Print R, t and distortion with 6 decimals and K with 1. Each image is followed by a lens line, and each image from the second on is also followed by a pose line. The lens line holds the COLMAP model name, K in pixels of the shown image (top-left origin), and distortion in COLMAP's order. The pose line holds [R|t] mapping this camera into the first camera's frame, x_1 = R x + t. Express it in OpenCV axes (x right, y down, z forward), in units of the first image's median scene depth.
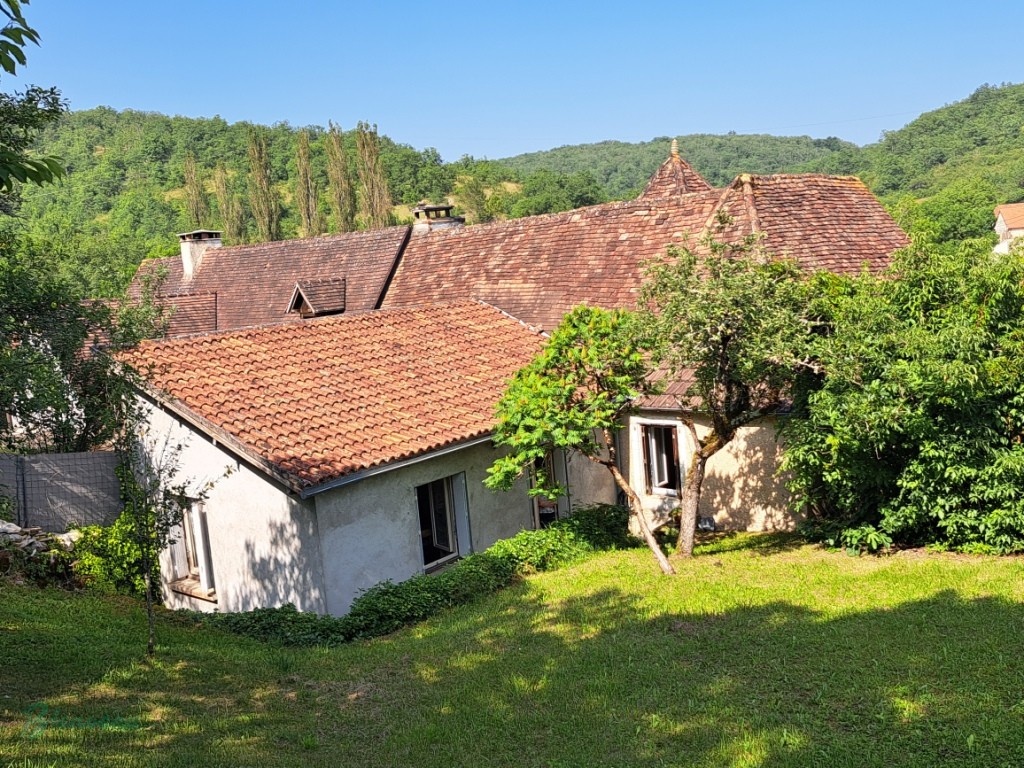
lens RADIAL K [[1089.5, 0, 512.9], [0, 1089.5, 387.2], [0, 0, 1]] dist [0.056881, 0.000000]
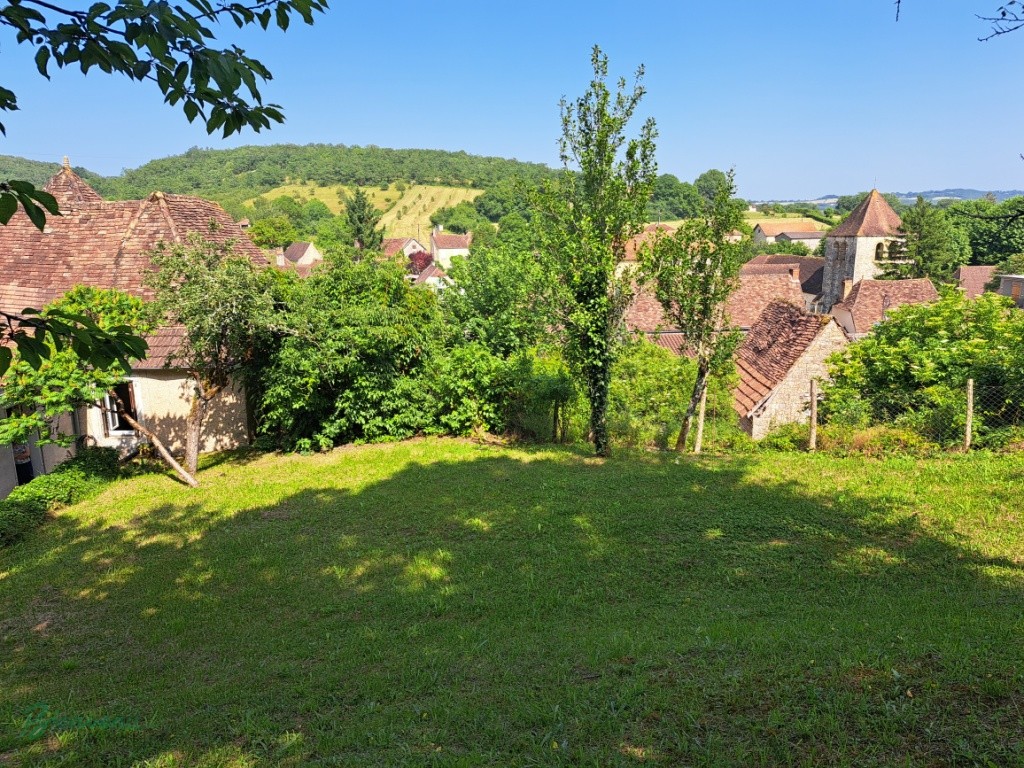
lens RADIAL K [[731.8, 0, 511.6], [0, 731.8, 379.7], [0, 0, 1]] dist [0.038037, -0.010101]
pose [[0.701076, -0.064867, 0.710131, -0.213092], [0.037428, 0.997829, 0.054197, 0.003427], [-0.712104, -0.011417, 0.701981, 0.080911]]
